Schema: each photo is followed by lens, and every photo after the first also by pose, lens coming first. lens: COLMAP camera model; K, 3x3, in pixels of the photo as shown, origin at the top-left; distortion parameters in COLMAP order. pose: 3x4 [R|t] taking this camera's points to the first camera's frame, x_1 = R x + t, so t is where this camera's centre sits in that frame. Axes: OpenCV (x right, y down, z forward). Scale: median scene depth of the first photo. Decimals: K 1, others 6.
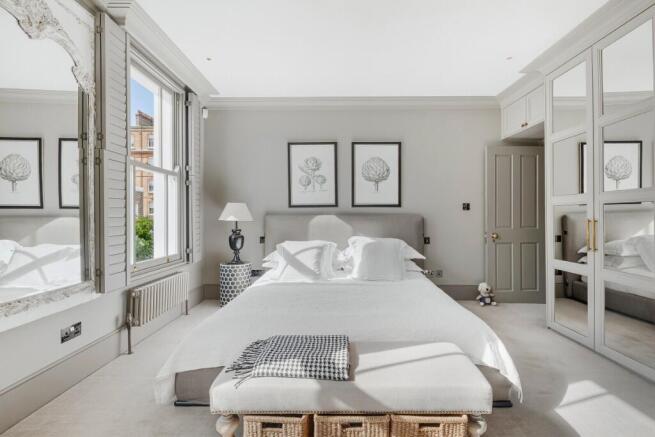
lens RADIAL K [[320.7, 0, 330.9], [0, 320.7, 216.3], [0, 0, 1]] dist [0.001495, -0.000083]
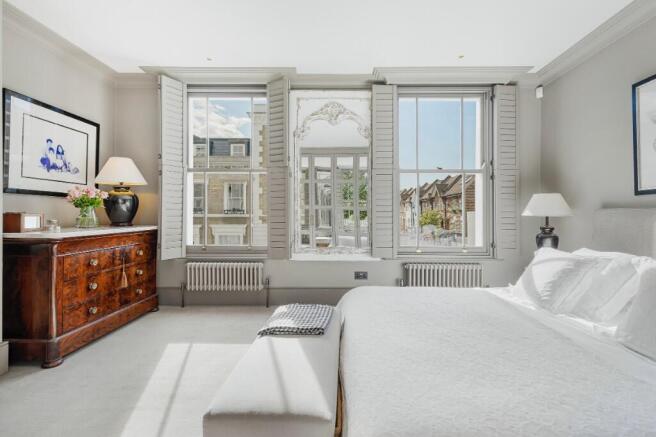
lens RADIAL K [[292.5, 0, 331.5], [0, 292.5, 213.2], [0, 0, 1]] dist [0.013972, 0.000023]
pose [[-0.042171, 0.000203, -0.999110, 0.456671], [-0.002619, 0.999997, 0.000313, 0.007790], [0.999107, 0.002629, -0.042170, 0.499636]]
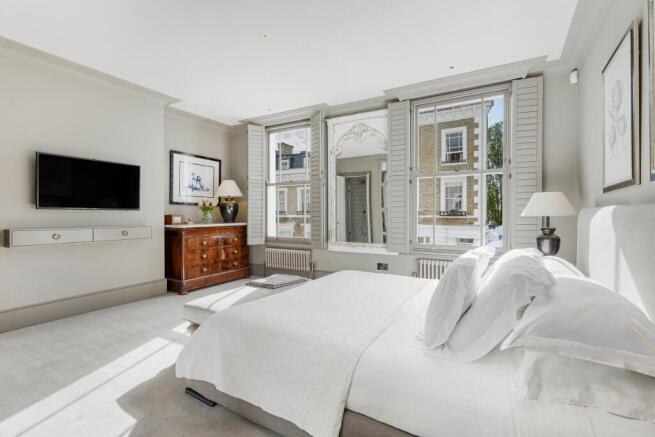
lens RADIAL K [[292.1, 0, 340.0], [0, 292.1, 216.5], [0, 0, 1]] dist [0.013972, 0.000023]
pose [[-0.498846, 0.010426, -0.866628, 0.541365], [0.002842, 0.999942, 0.010394, 0.006031], [0.866686, 0.002722, -0.498847, 0.919621]]
